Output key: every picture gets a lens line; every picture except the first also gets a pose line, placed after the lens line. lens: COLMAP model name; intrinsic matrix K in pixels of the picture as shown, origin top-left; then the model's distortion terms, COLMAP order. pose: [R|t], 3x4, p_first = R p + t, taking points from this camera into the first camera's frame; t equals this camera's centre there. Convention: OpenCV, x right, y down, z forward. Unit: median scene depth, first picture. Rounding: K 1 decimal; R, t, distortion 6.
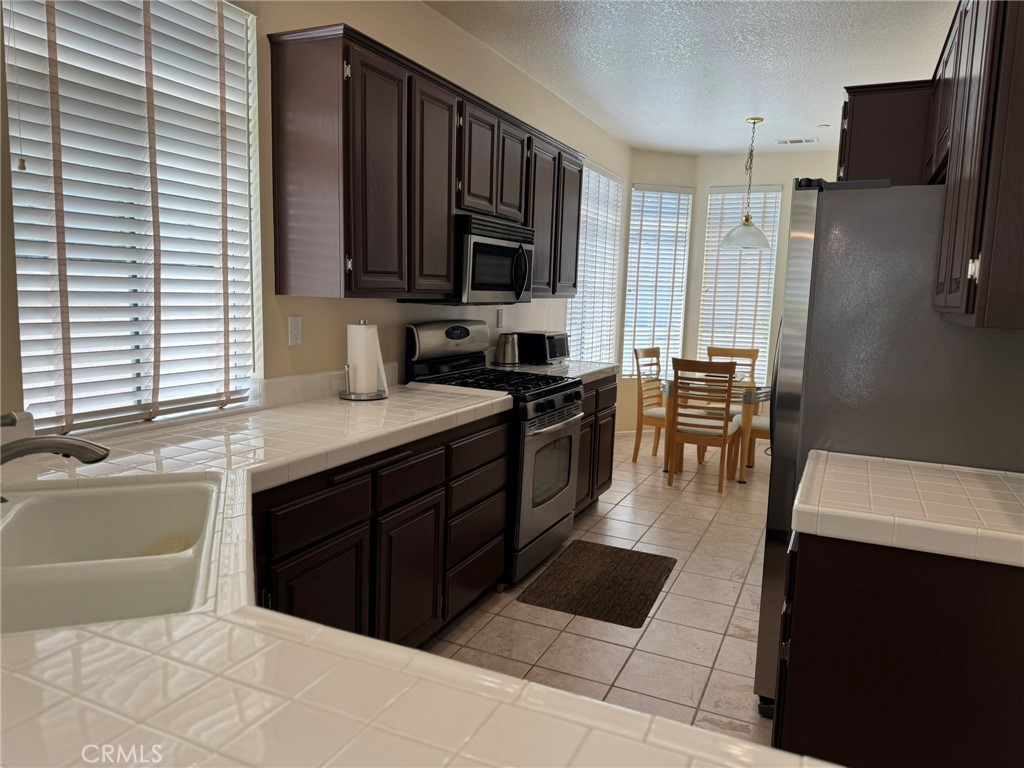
lens RADIAL K [[727.0, 0, 511.0], [0, 727.0, 378.9], [0, 0, 1]] dist [0.100224, -0.148465]
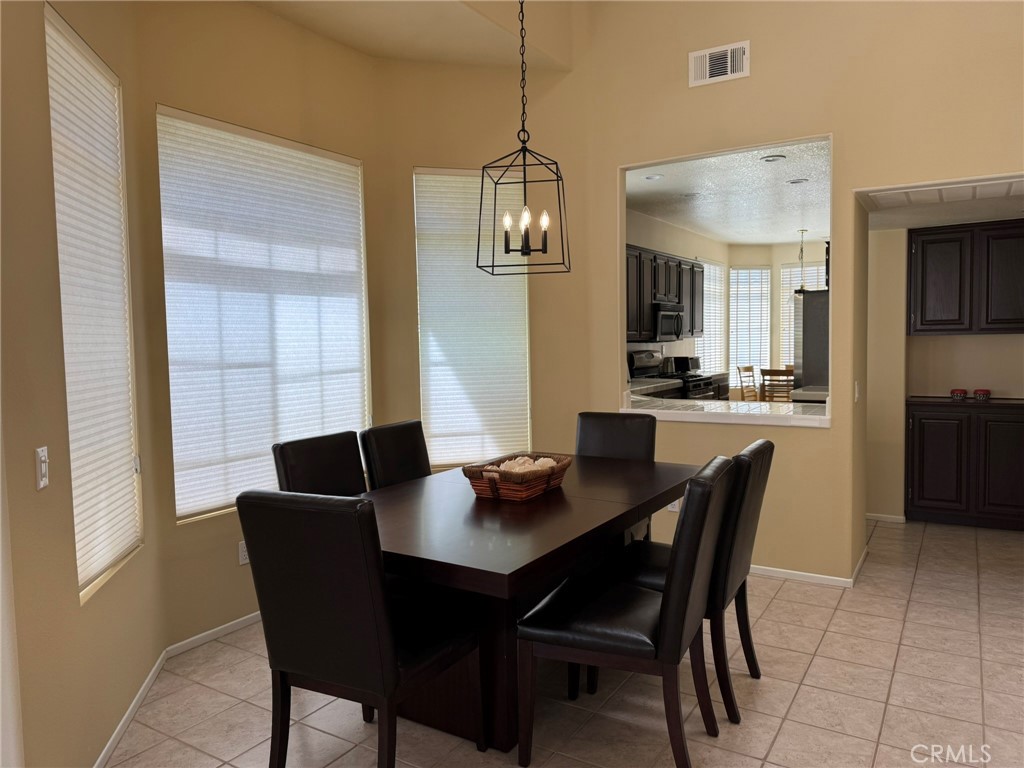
lens RADIAL K [[727.0, 0, 511.0], [0, 727.0, 378.9], [0, 0, 1]] dist [0.100224, -0.148465]
pose [[0.990477, -0.043642, -0.130574, -0.159886], [0.034439, 0.996815, -0.071930, 0.113948], [0.133298, 0.066749, 0.988826, -0.918209]]
